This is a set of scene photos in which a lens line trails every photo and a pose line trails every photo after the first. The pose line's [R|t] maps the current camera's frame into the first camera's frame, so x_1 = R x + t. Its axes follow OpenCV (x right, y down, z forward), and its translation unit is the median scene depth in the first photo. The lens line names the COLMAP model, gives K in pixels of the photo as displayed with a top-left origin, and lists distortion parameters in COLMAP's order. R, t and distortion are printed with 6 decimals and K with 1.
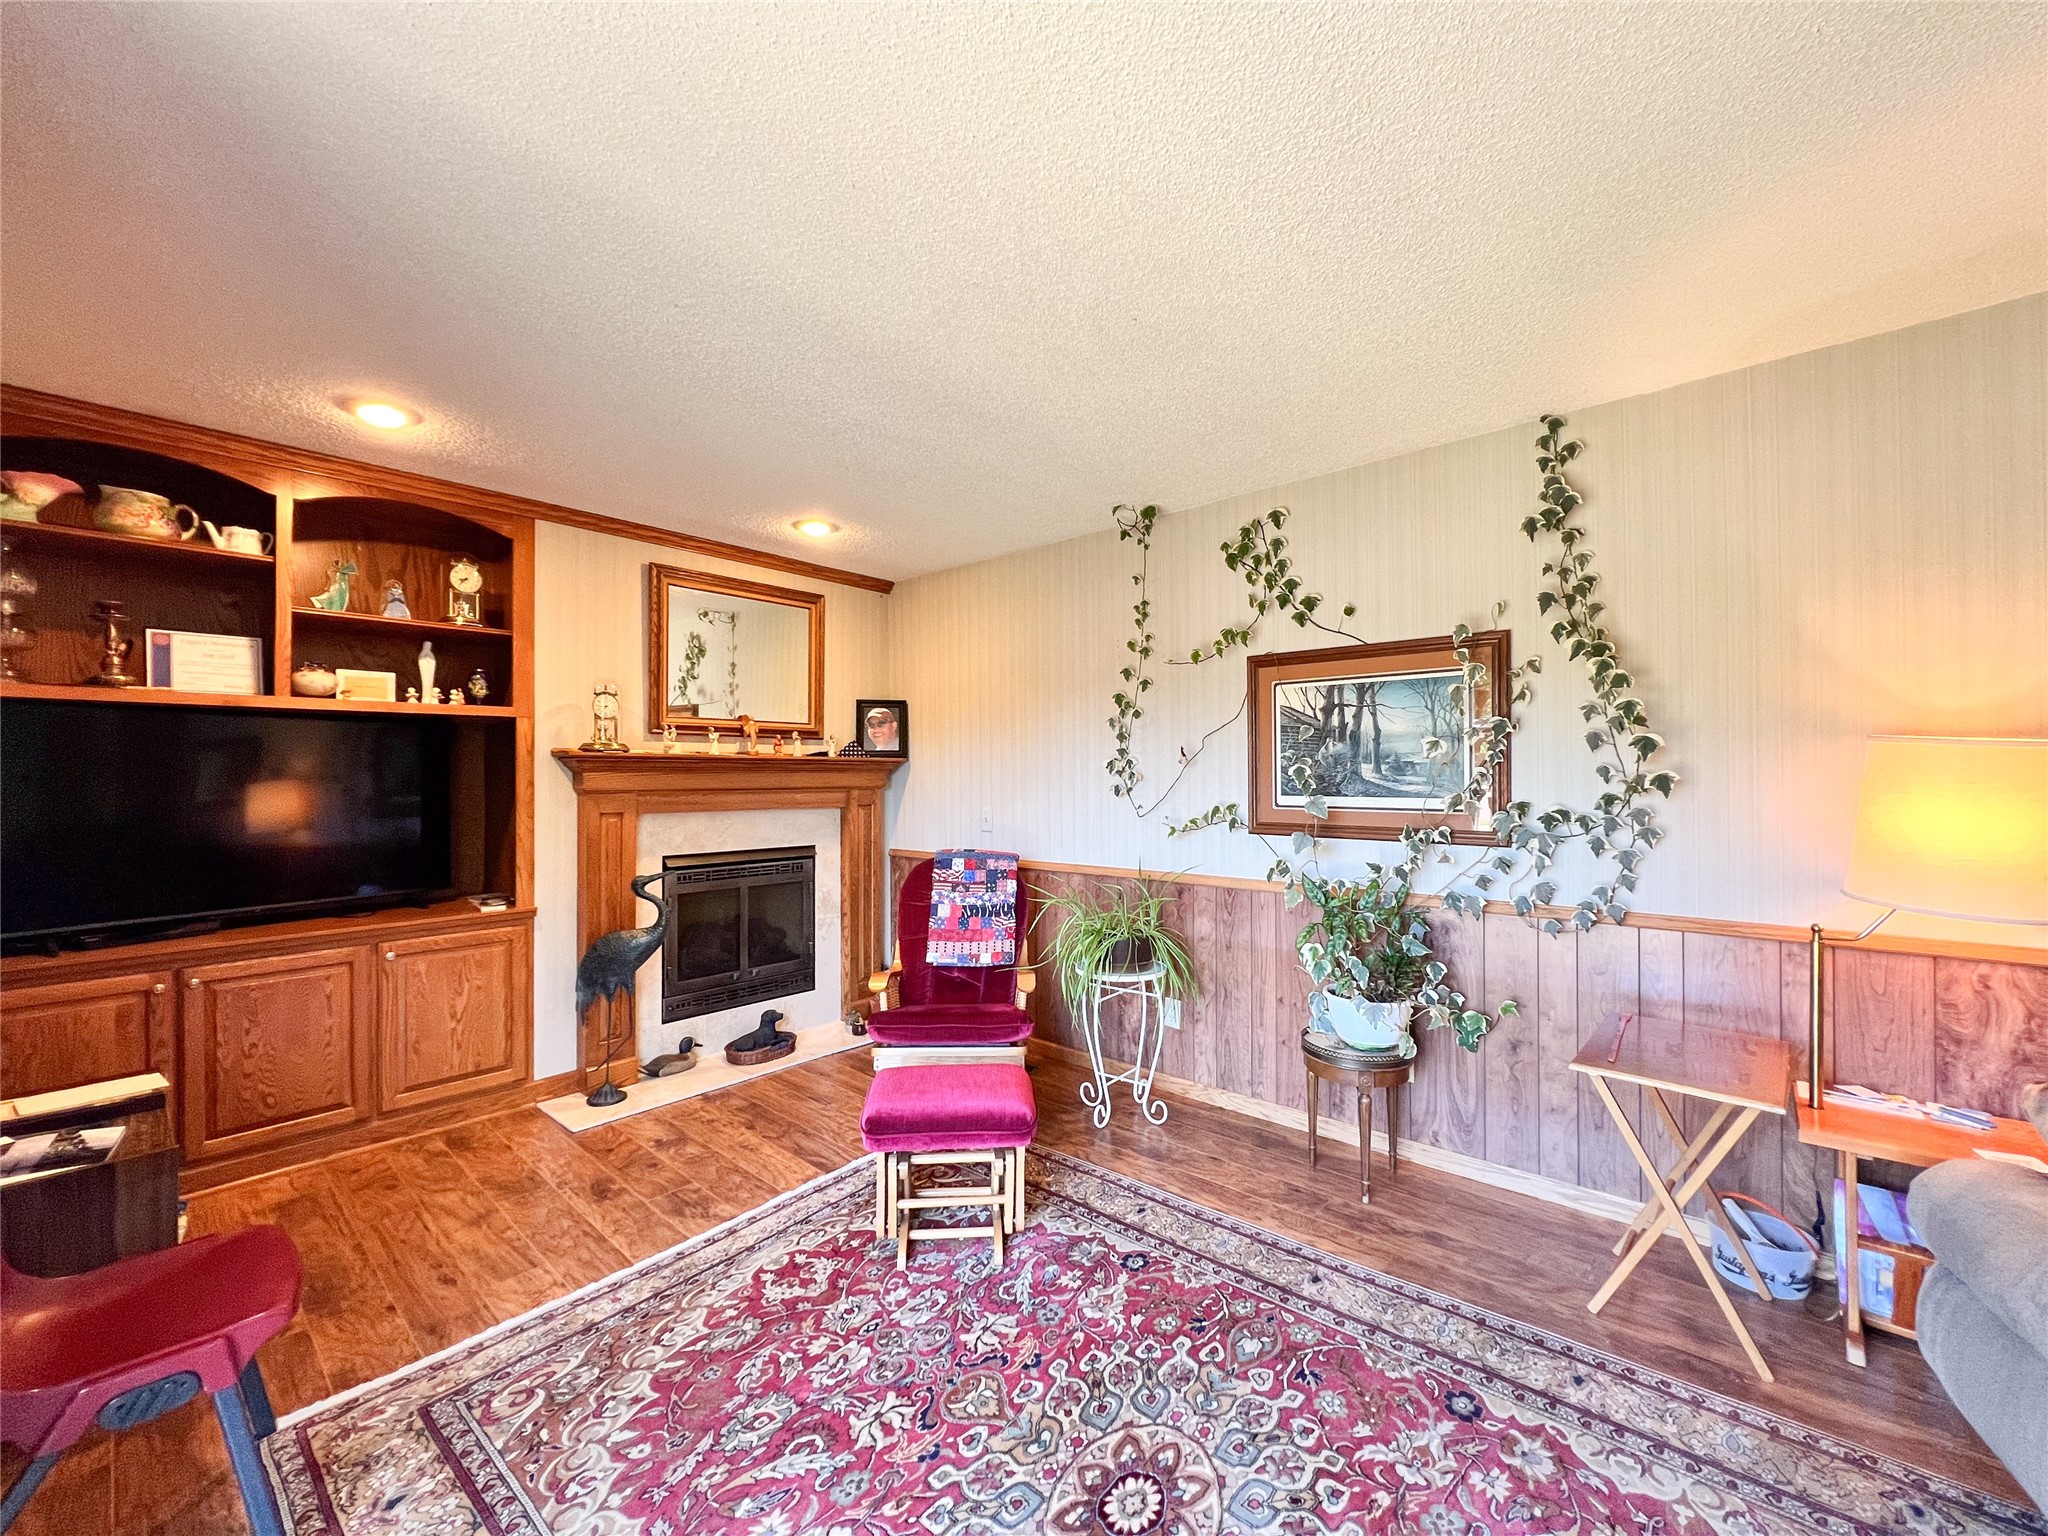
lens RADIAL K [[818.7, 0, 1024.0], [0, 818.7, 768.0], [0, 0, 1]] dist [-0.001019, 0.000029]
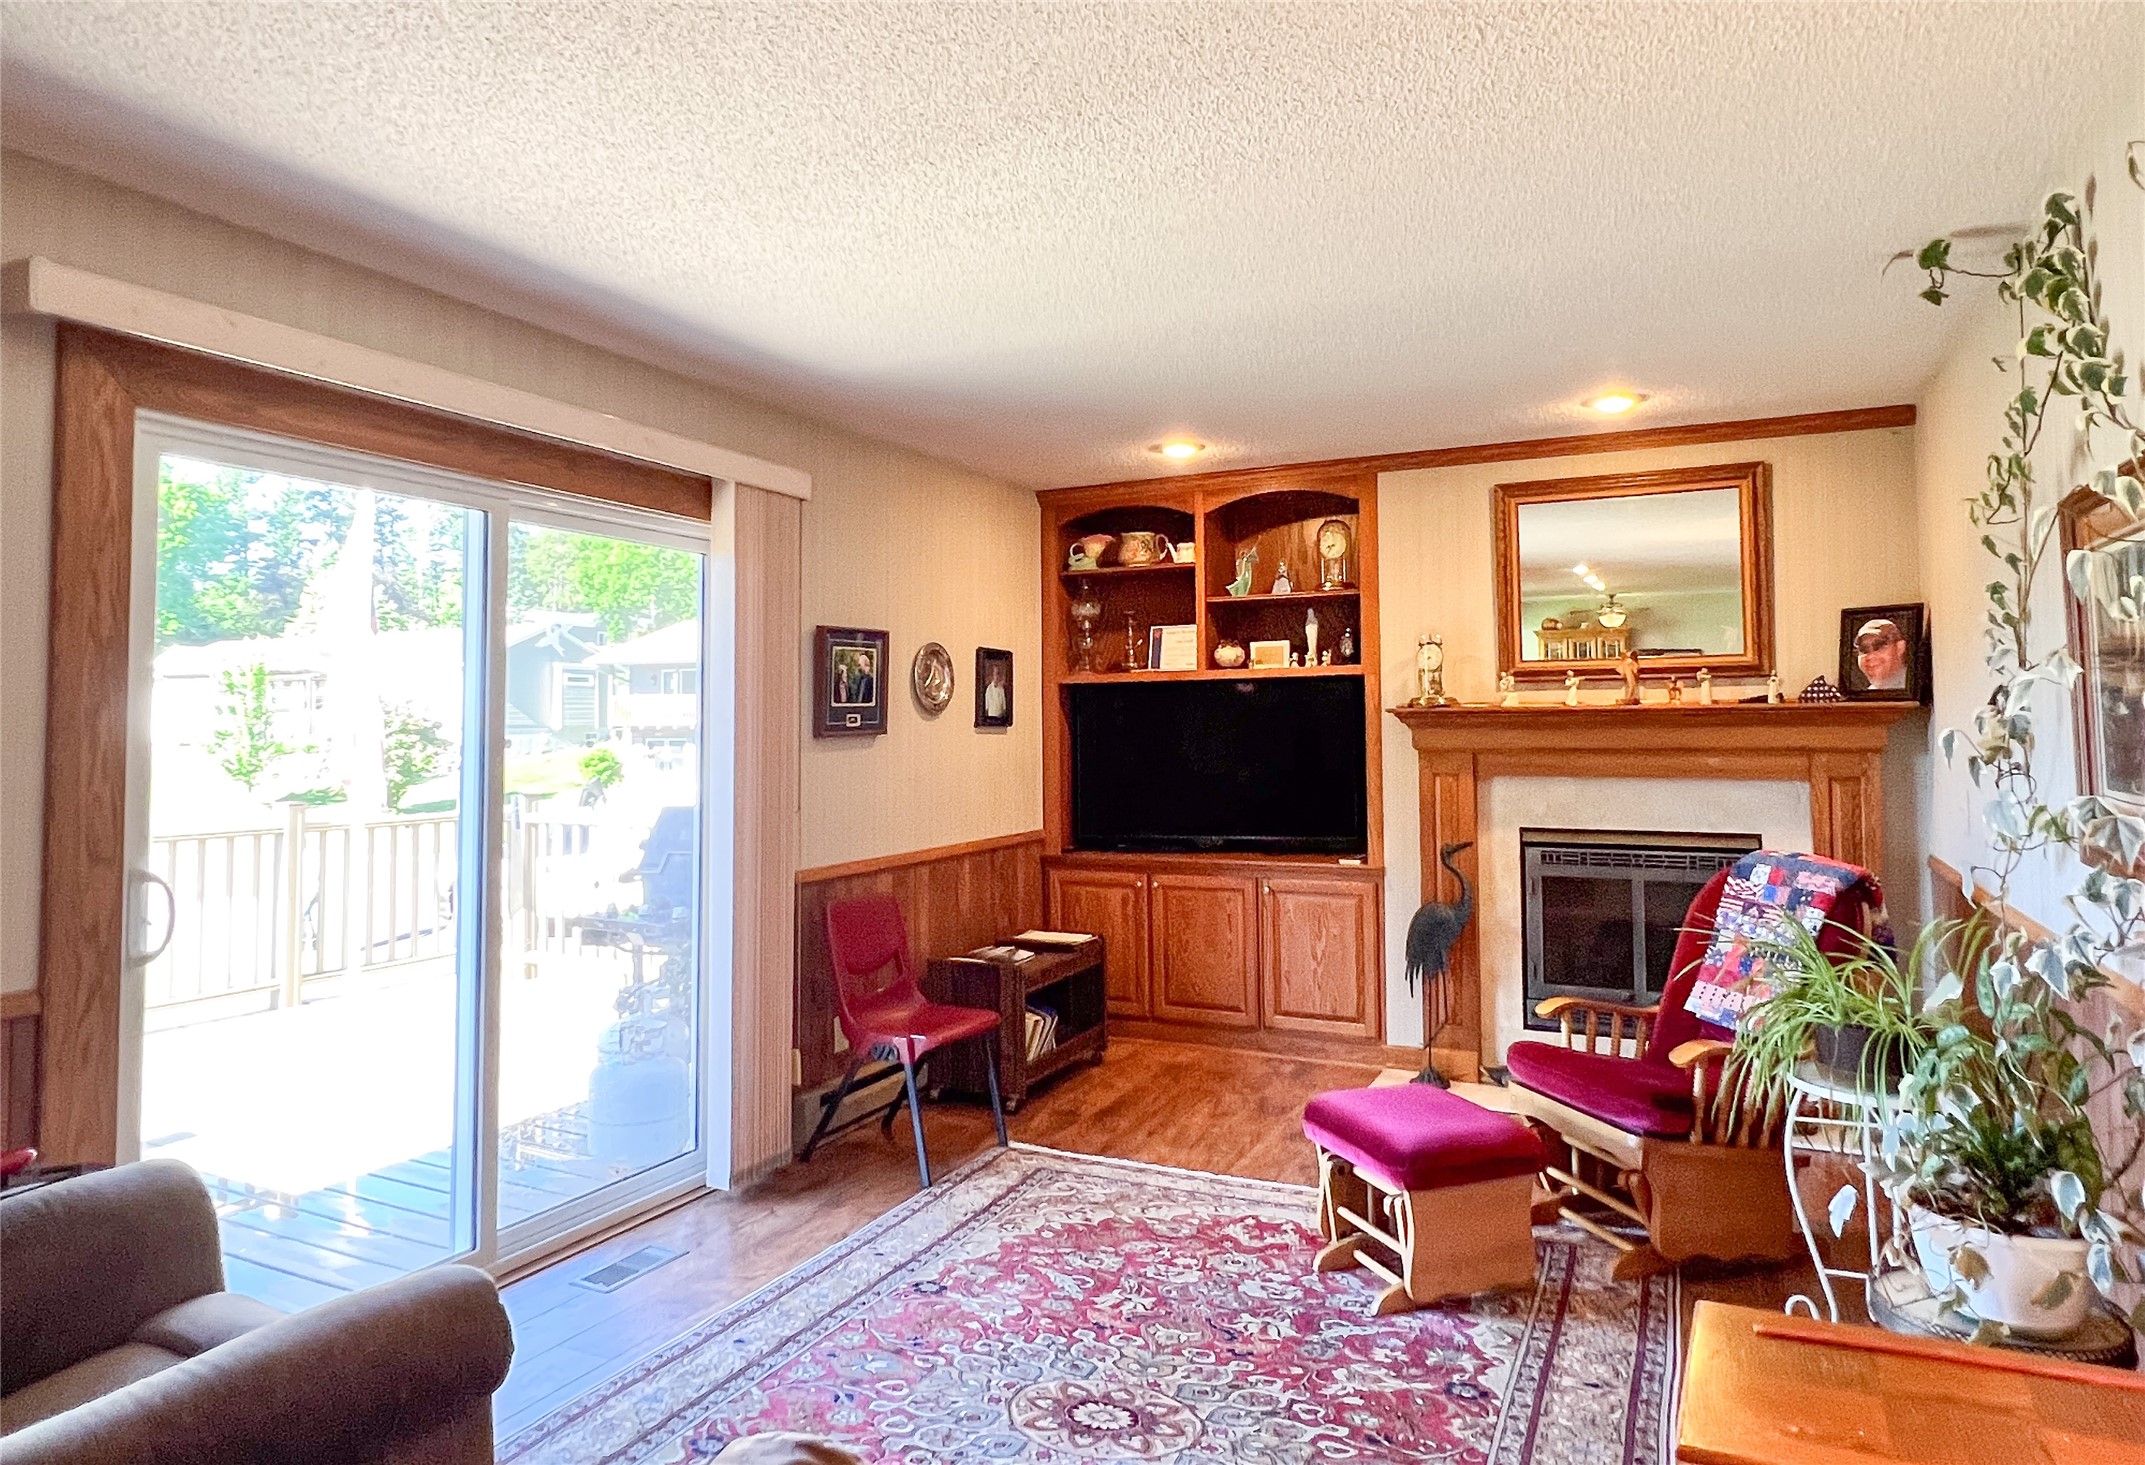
lens RADIAL K [[1302.8, 0, 1070.0], [0, 1302.8, 661.2], [0, 0, 1]] dist [-0.002014, -0.000621]
pose [[0.265055, -0.046373, -0.963118, 0.960089], [0.016851, 0.998913, -0.043459, -0.016925], [0.964086, -0.004711, 0.265548, 0.261641]]
